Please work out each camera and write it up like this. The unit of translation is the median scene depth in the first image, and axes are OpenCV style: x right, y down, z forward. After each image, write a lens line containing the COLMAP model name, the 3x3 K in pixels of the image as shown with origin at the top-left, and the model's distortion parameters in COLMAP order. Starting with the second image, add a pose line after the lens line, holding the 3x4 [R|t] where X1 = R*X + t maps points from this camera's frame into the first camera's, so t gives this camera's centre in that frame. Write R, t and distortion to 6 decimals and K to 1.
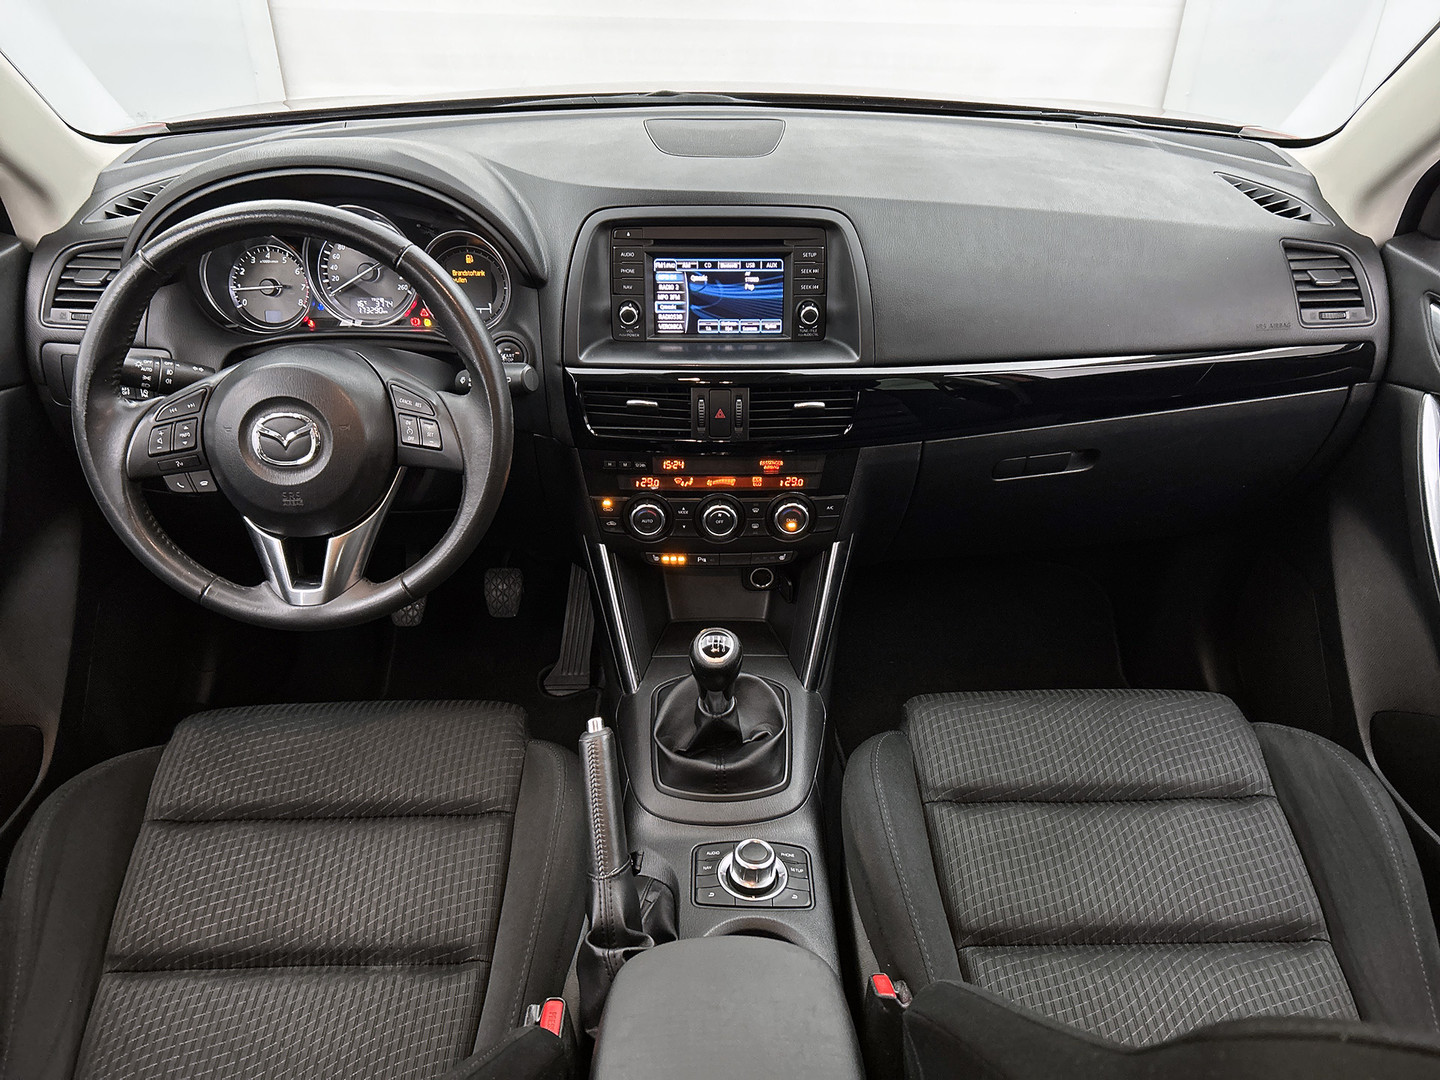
lens RADIAL K [[999.4, 0, 720.0], [0, 999.4, 540.0], [0, 0, 1]] dist [0.033220, -0.001825]
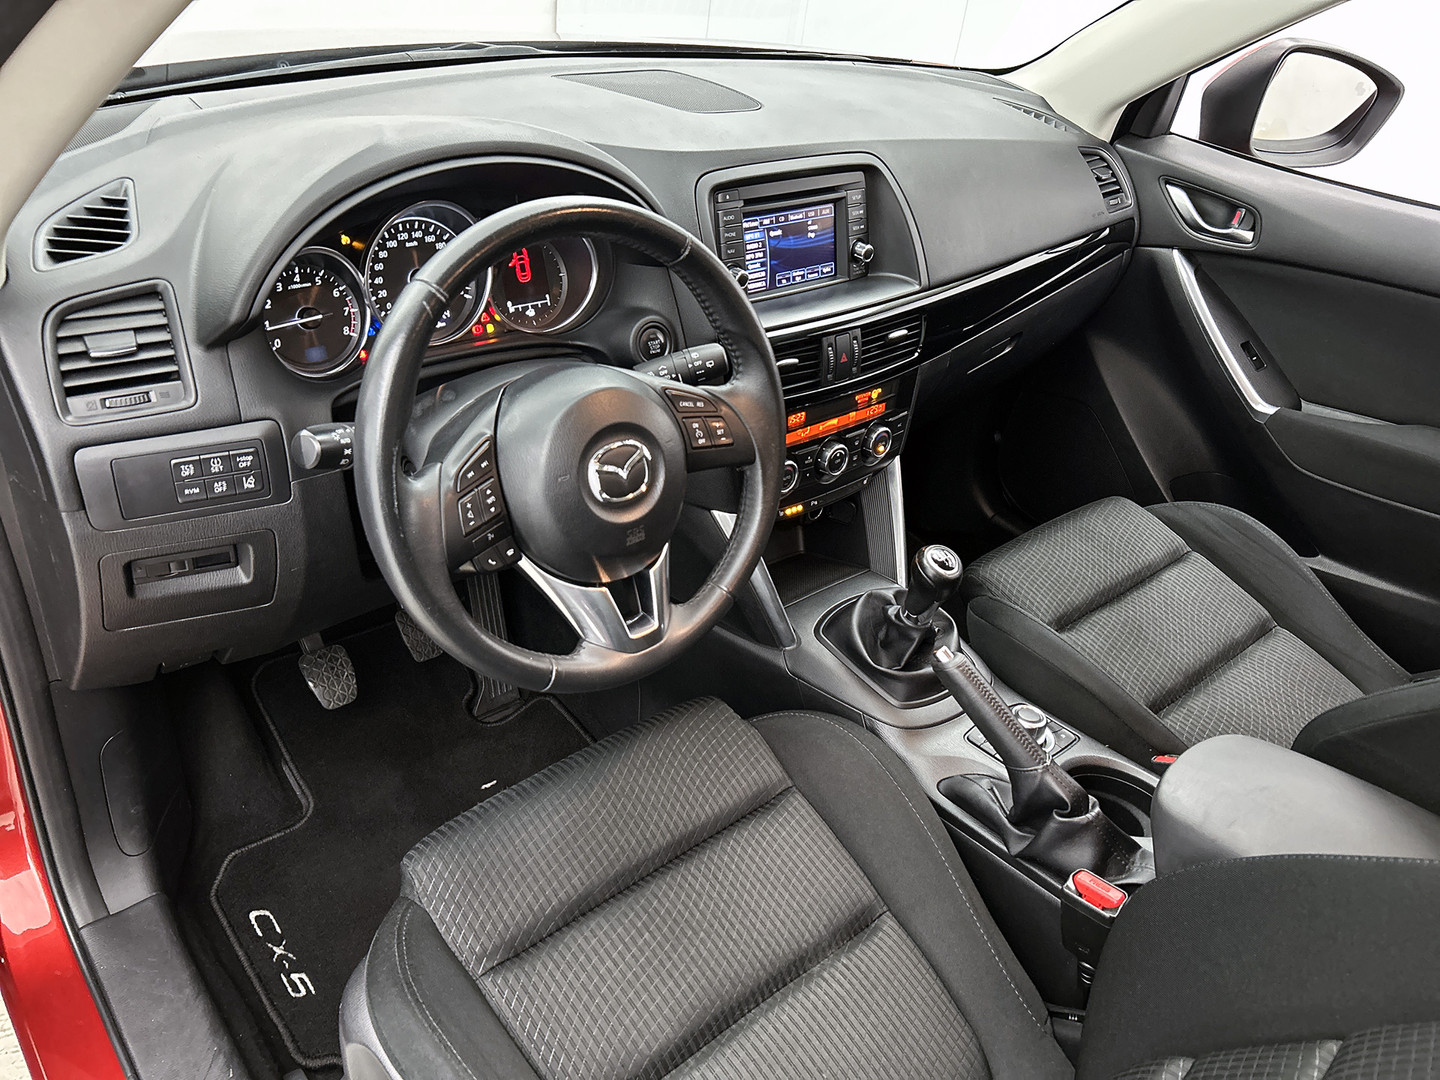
lens RADIAL K [[1053.2, 0, 720.0], [0, 1053.2, 540.0], [0, 0, 1]] dist [0.040844, 0.001904]
pose [[0.767625, -0.293126, 0.569938, -0.766173], [0.266658, 0.954726, 0.131878, -0.120364], [-0.582791, 0.050745, 0.811036, 0.179128]]
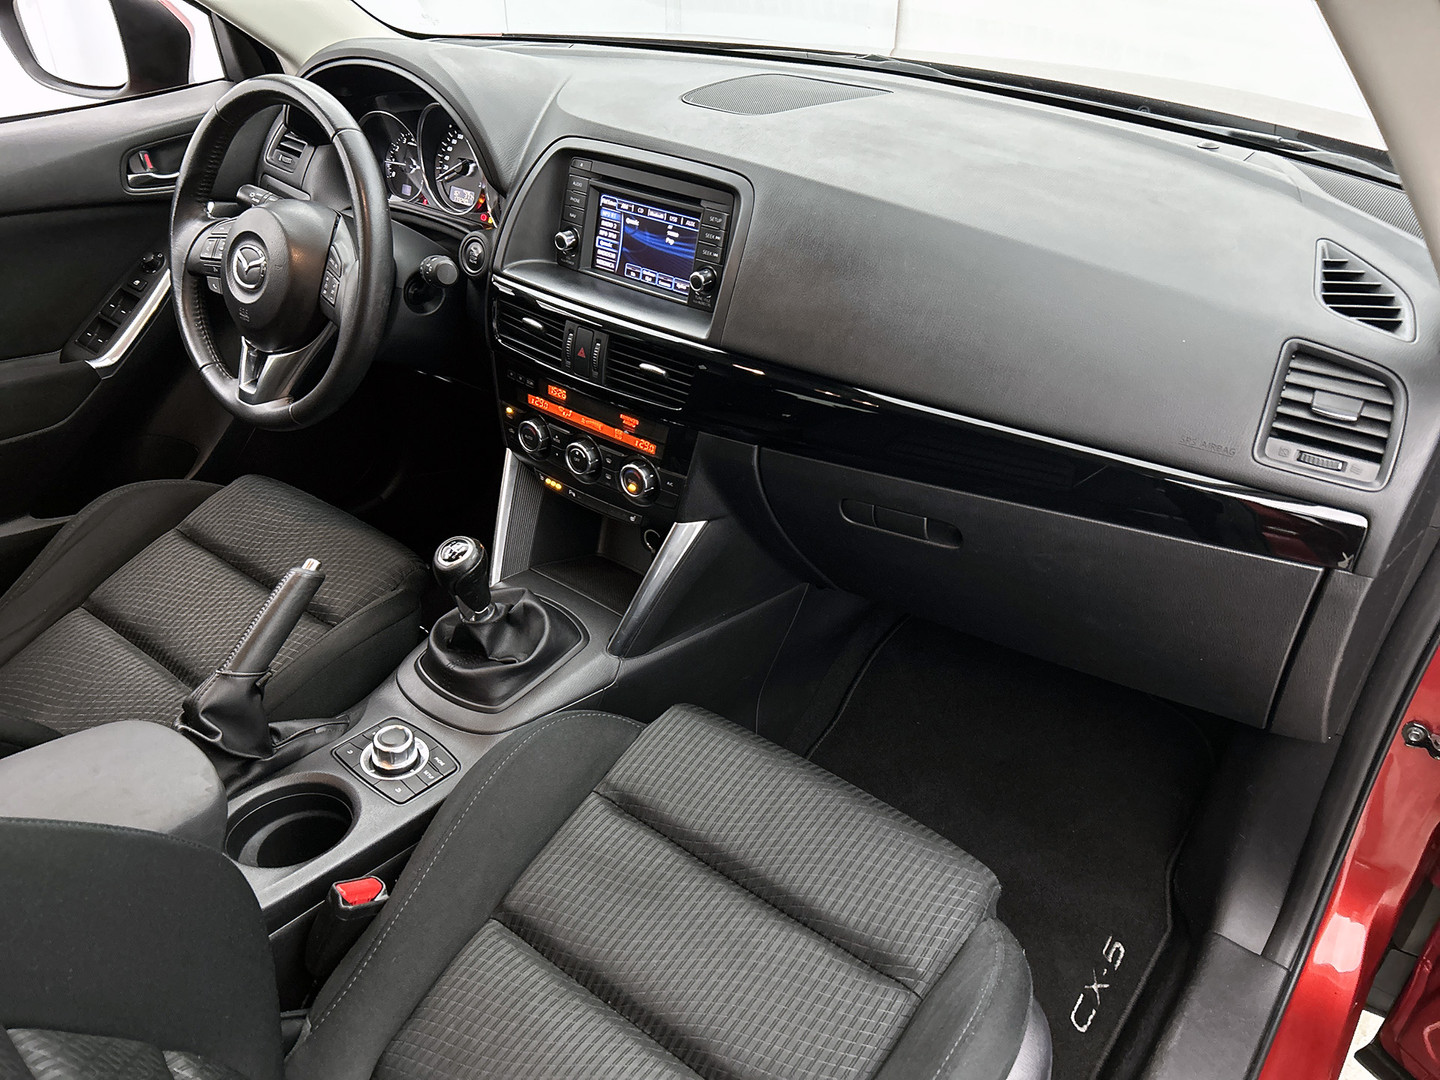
lens RADIAL K [[1053.2, 0, 720.0], [0, 1053.2, 540.0], [0, 0, 1]] dist [0.040844, 0.001904]
pose [[0.774873, 0.354390, -0.523431, 0.710413], [-0.345478, 0.930875, 0.118814, -0.121316], [0.529355, 0.088768, 0.843743, 0.184819]]
